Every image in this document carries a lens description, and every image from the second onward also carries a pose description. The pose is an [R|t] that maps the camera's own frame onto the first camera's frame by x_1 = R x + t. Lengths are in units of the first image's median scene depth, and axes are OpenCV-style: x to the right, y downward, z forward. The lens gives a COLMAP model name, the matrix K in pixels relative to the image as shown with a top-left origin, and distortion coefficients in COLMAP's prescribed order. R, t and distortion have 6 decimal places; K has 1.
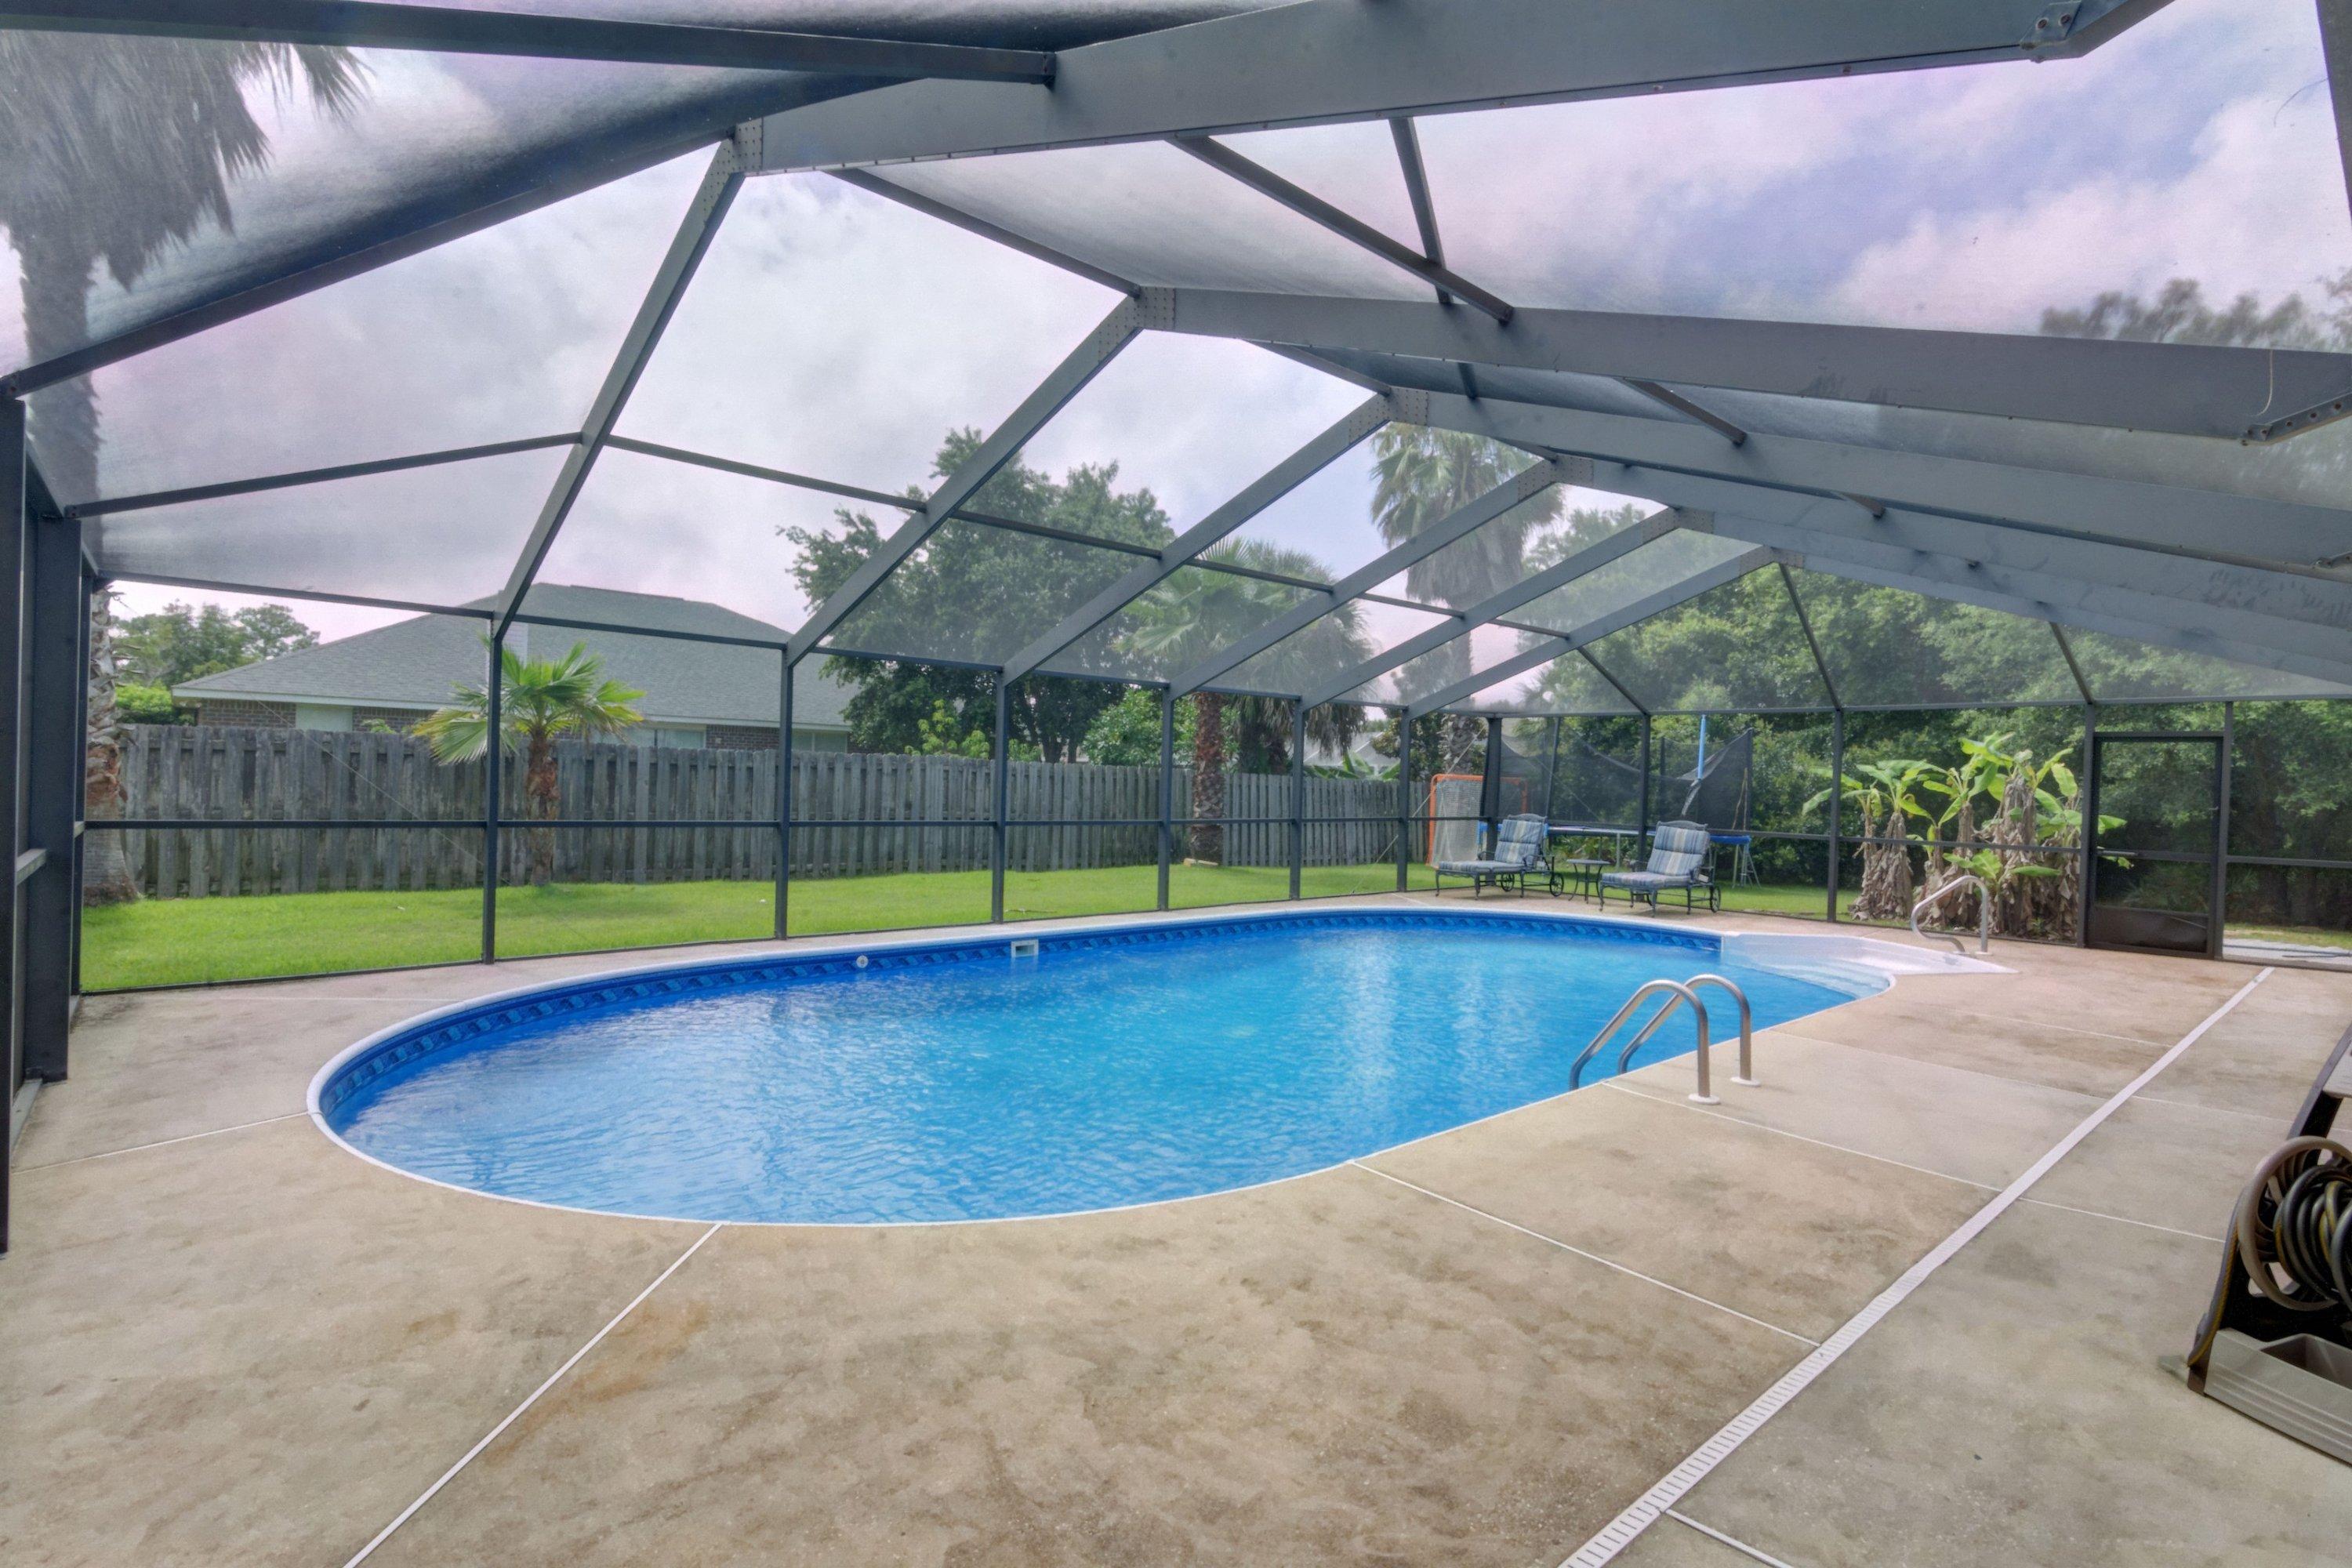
lens RADIAL K [[1123.8, 0, 1176.2], [0, 1123.8, 787.9], [0, 0, 1]] dist [0.002511, 0.000105]
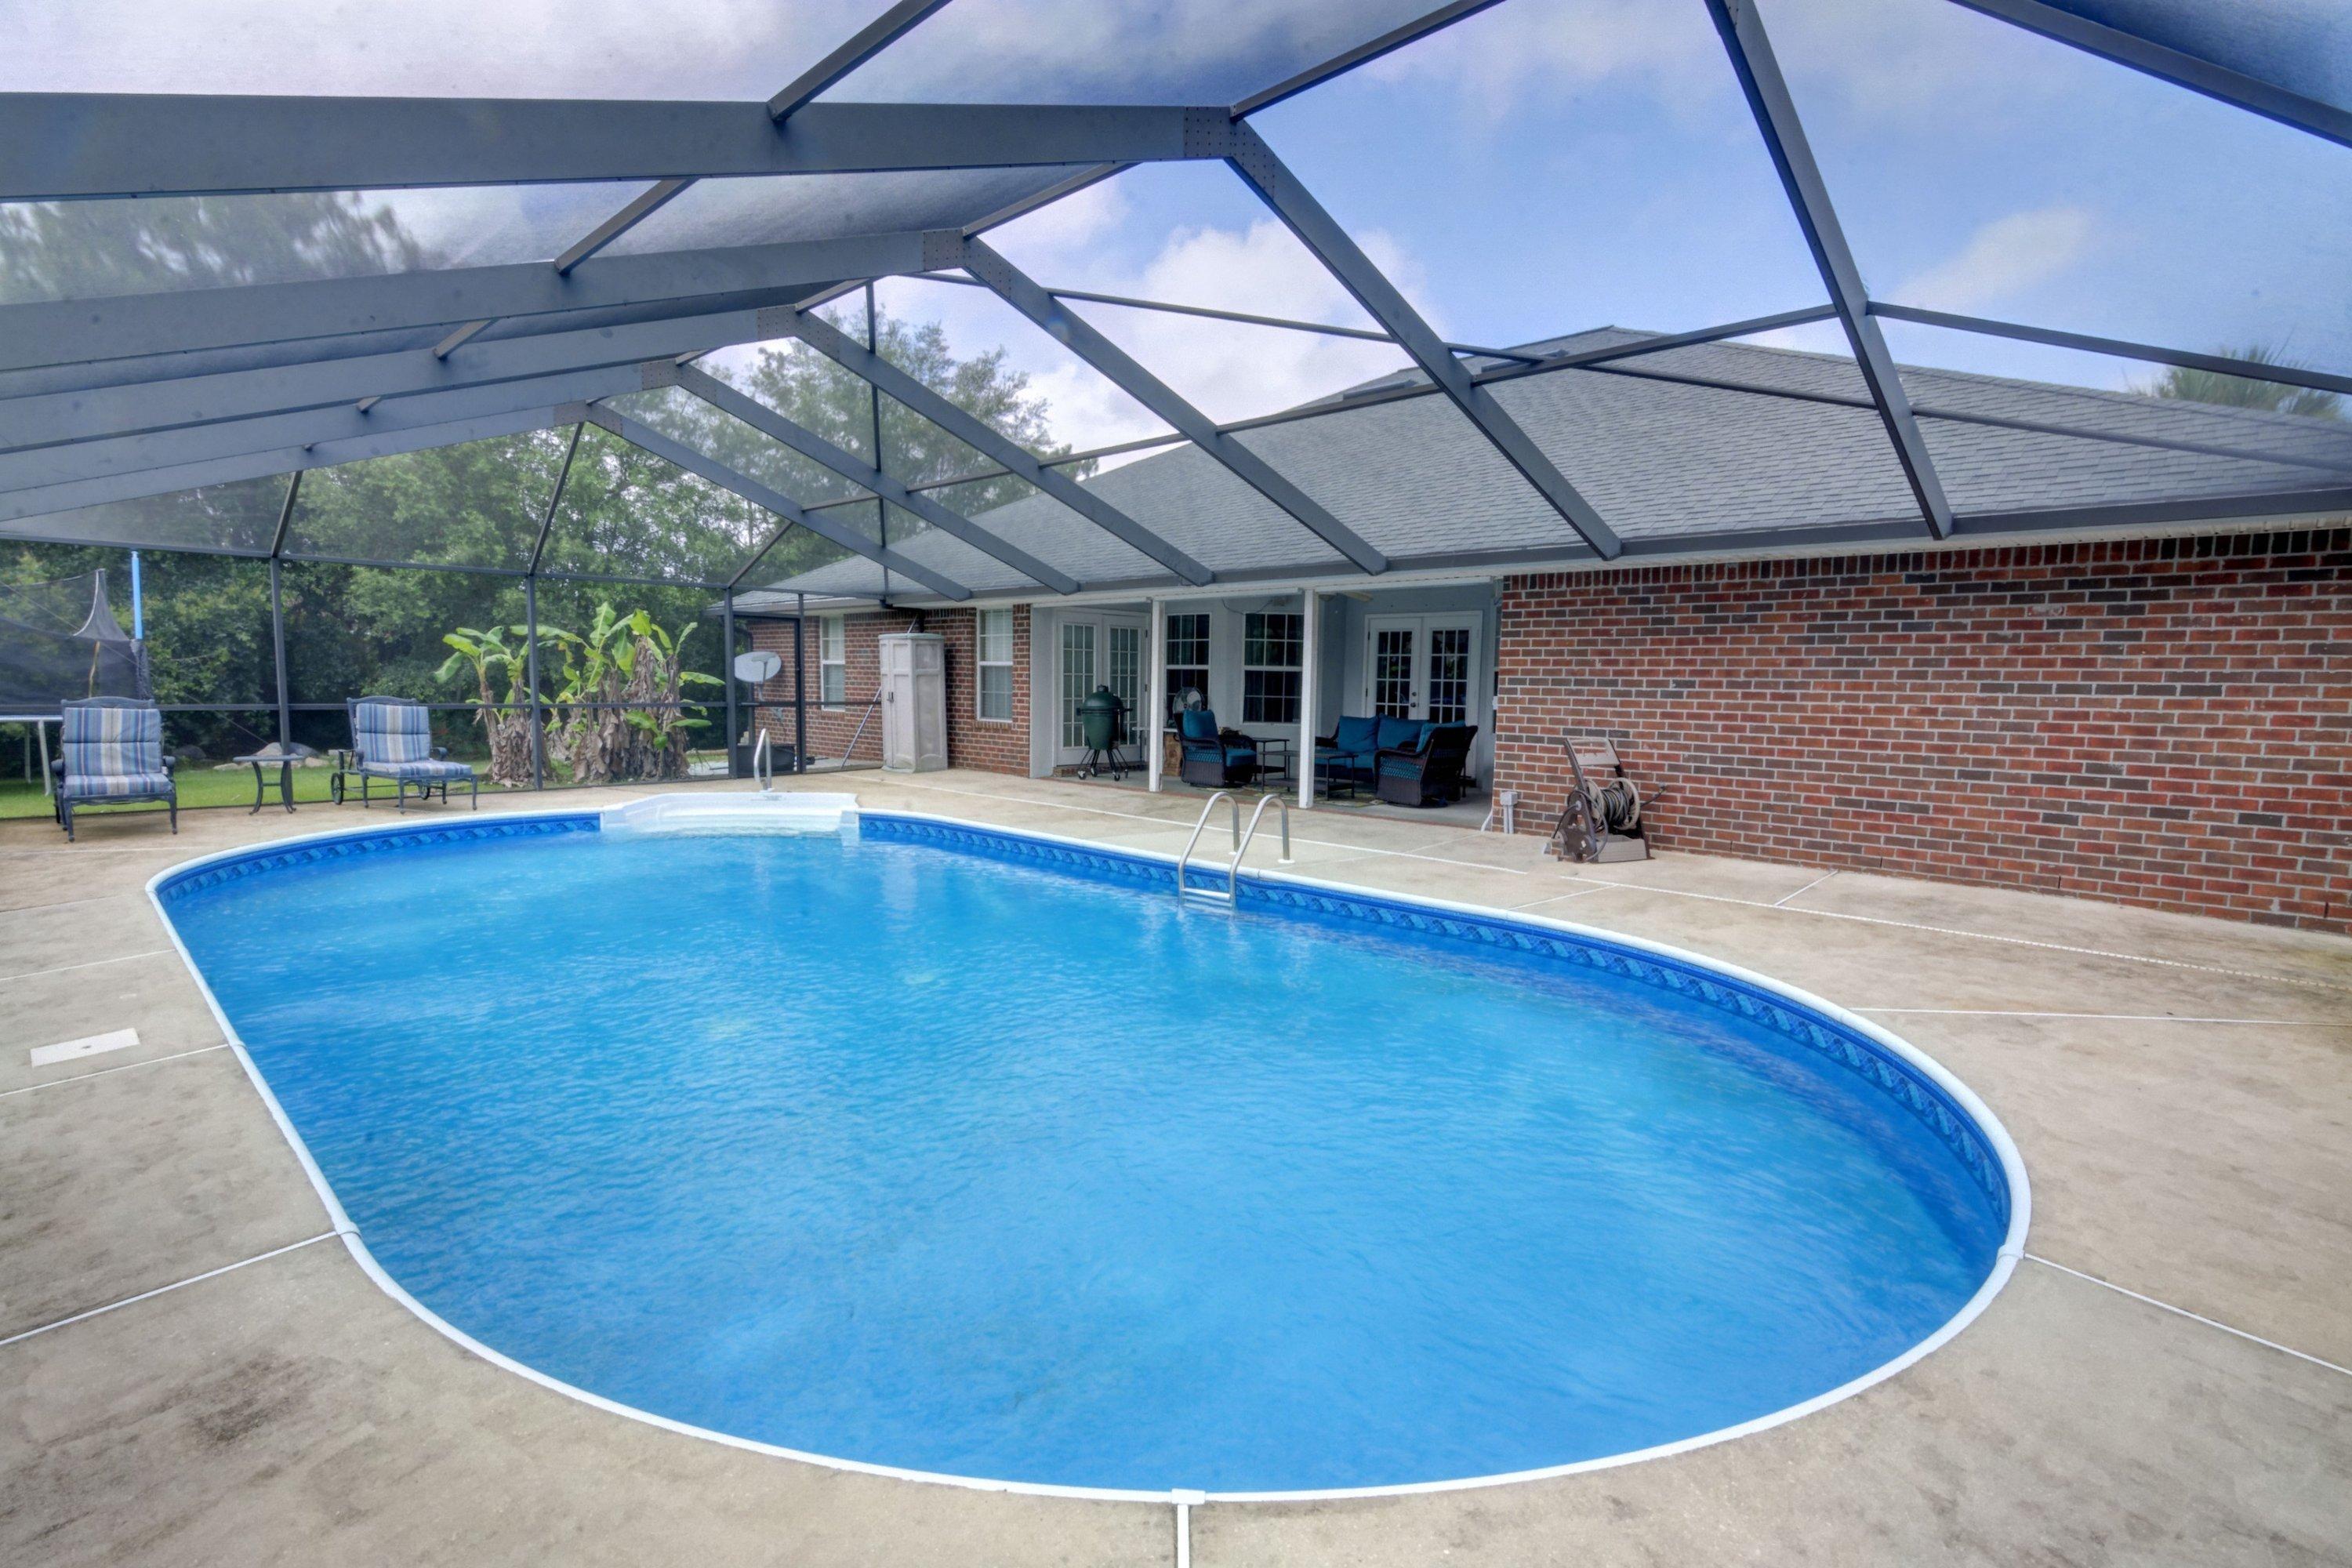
lens RADIAL K [[1123.8, 0, 1176.2], [0, 1123.8, 787.9], [0, 0, 1]] dist [0.002511, 0.000105]
pose [[-0.073463, -0.125947, 0.989313, -0.386802], [-0.007661, 0.992036, 0.125725, -0.011539], [-0.997269, 0.001657, -0.073843, 0.443345]]
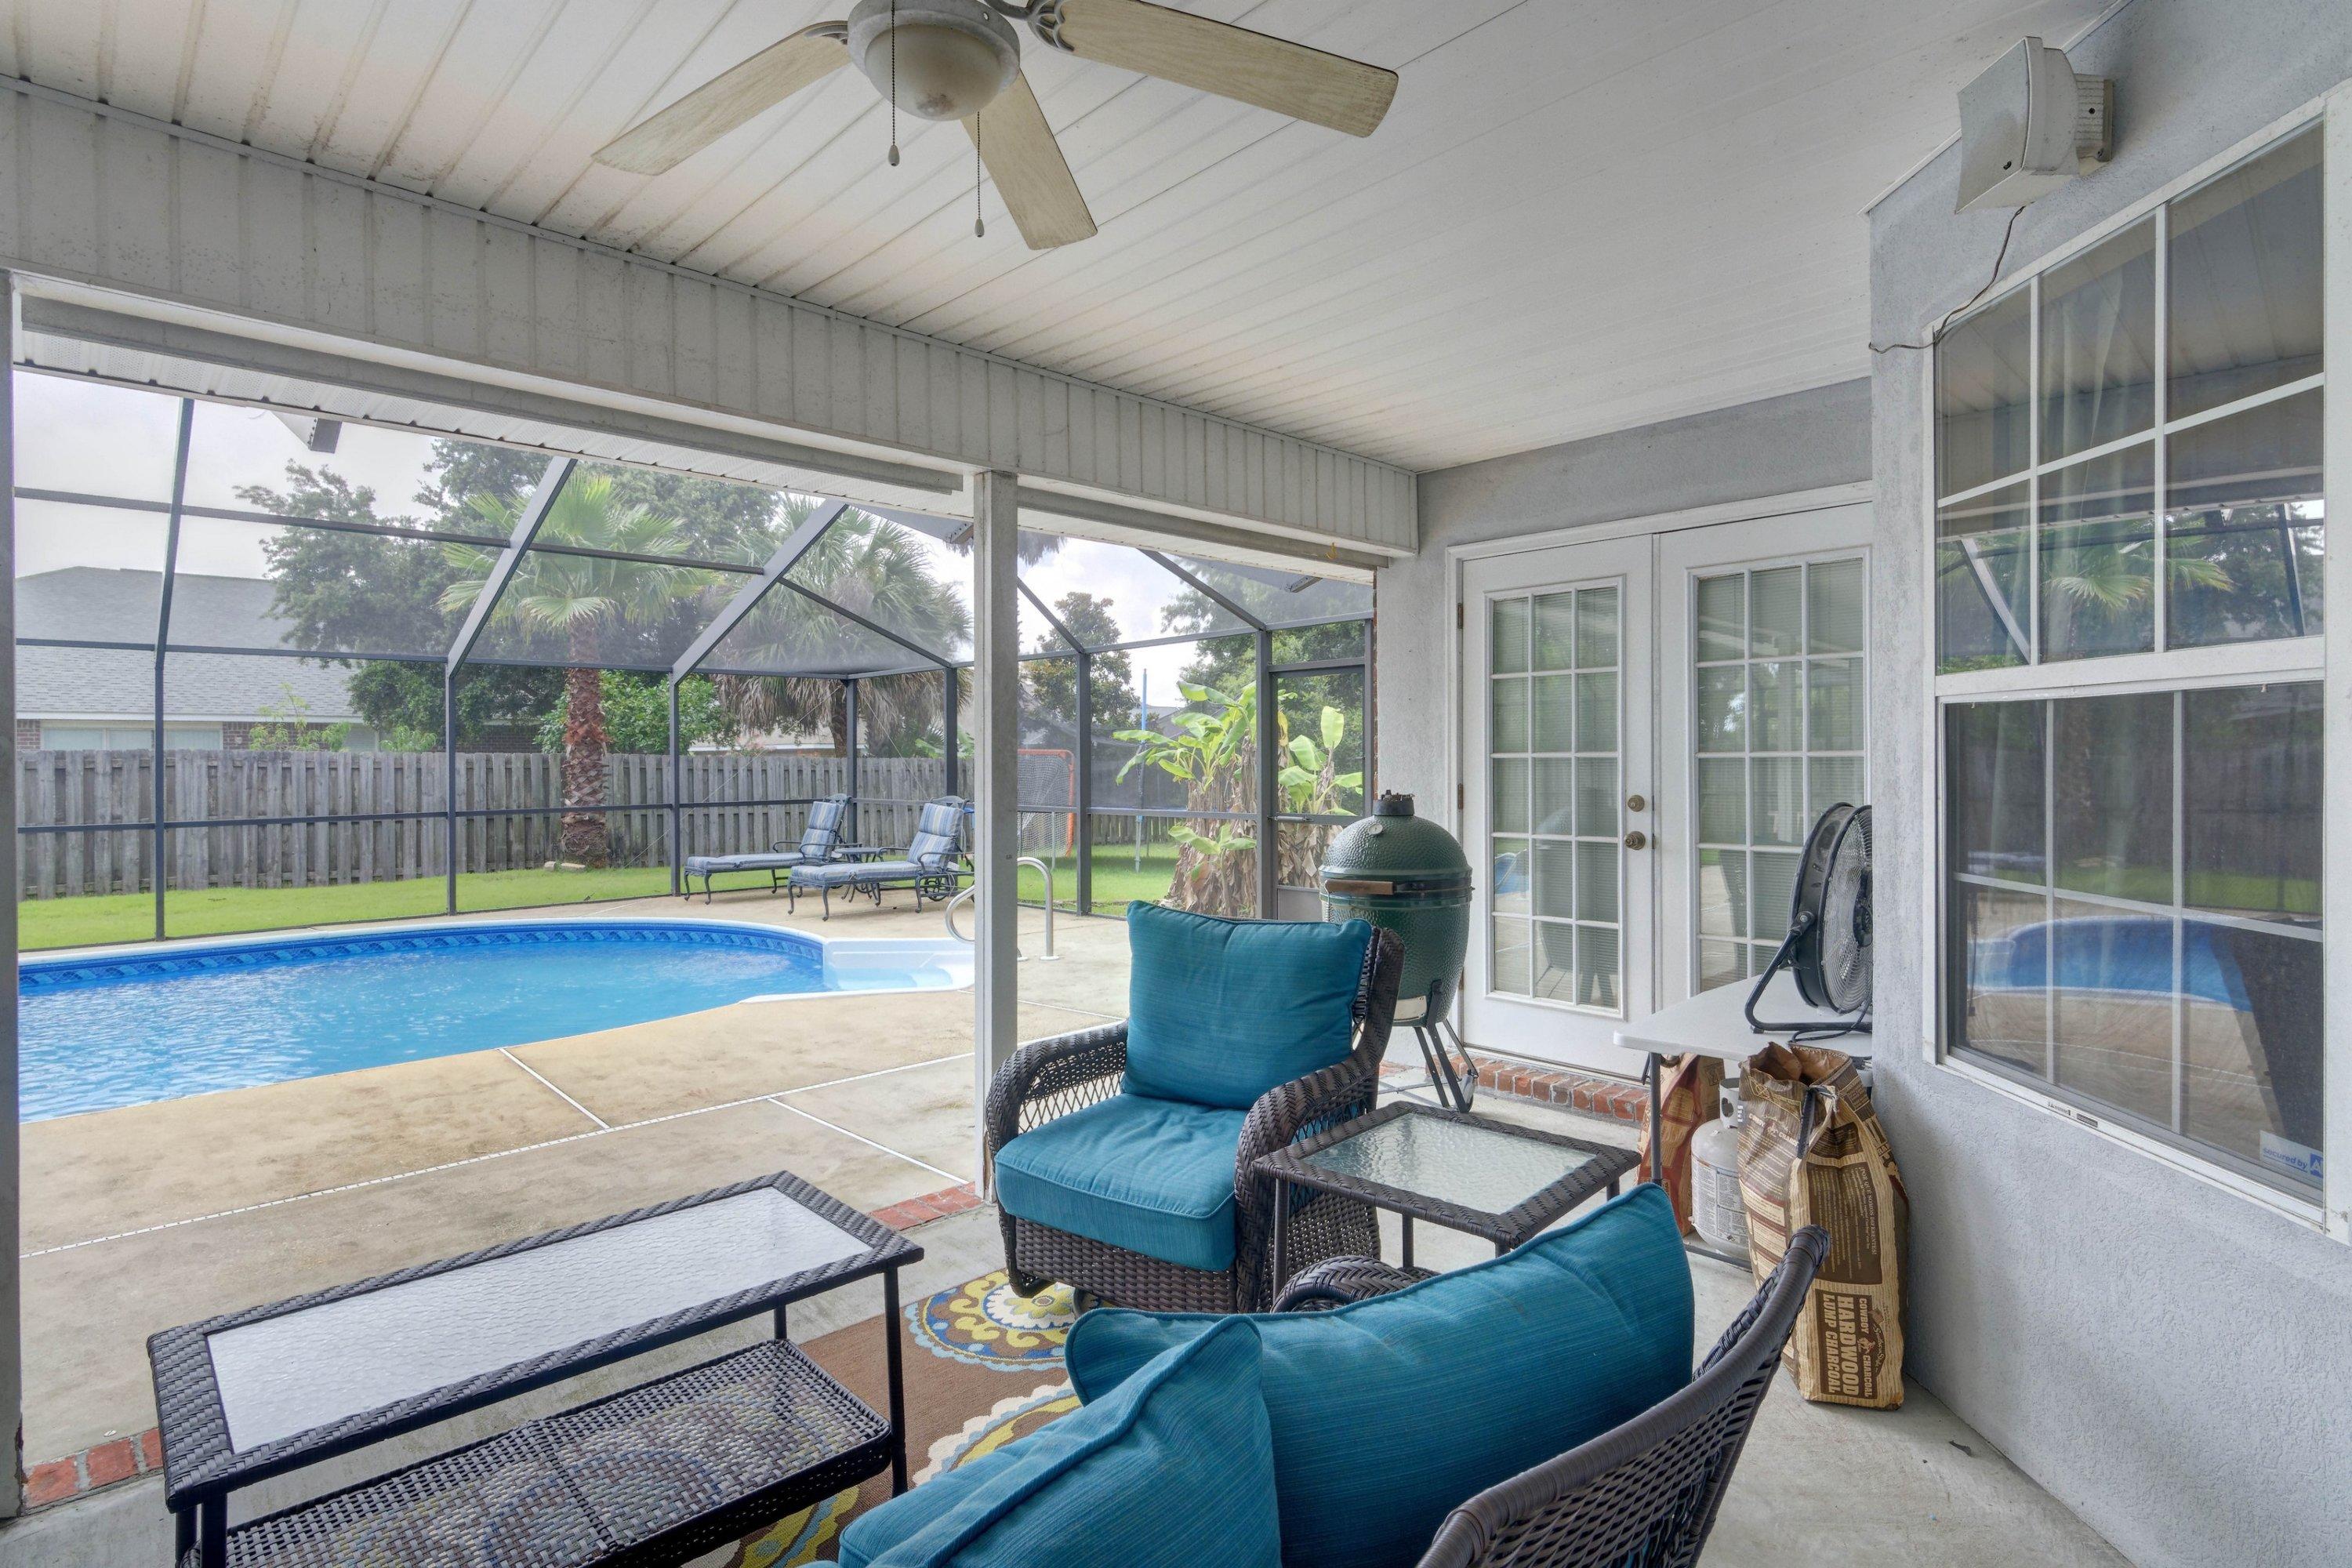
lens RADIAL K [[1168.2, 0, 1178.8], [0, 1168.2, 761.6], [0, 0, 1]] dist [0.001522, -0.000036]
pose [[0.998690, -0.036611, 0.035758, 0.541863], [0.036918, 0.999287, -0.007950, 0.016204], [-0.035442, 0.009259, 0.999329, 0.143428]]
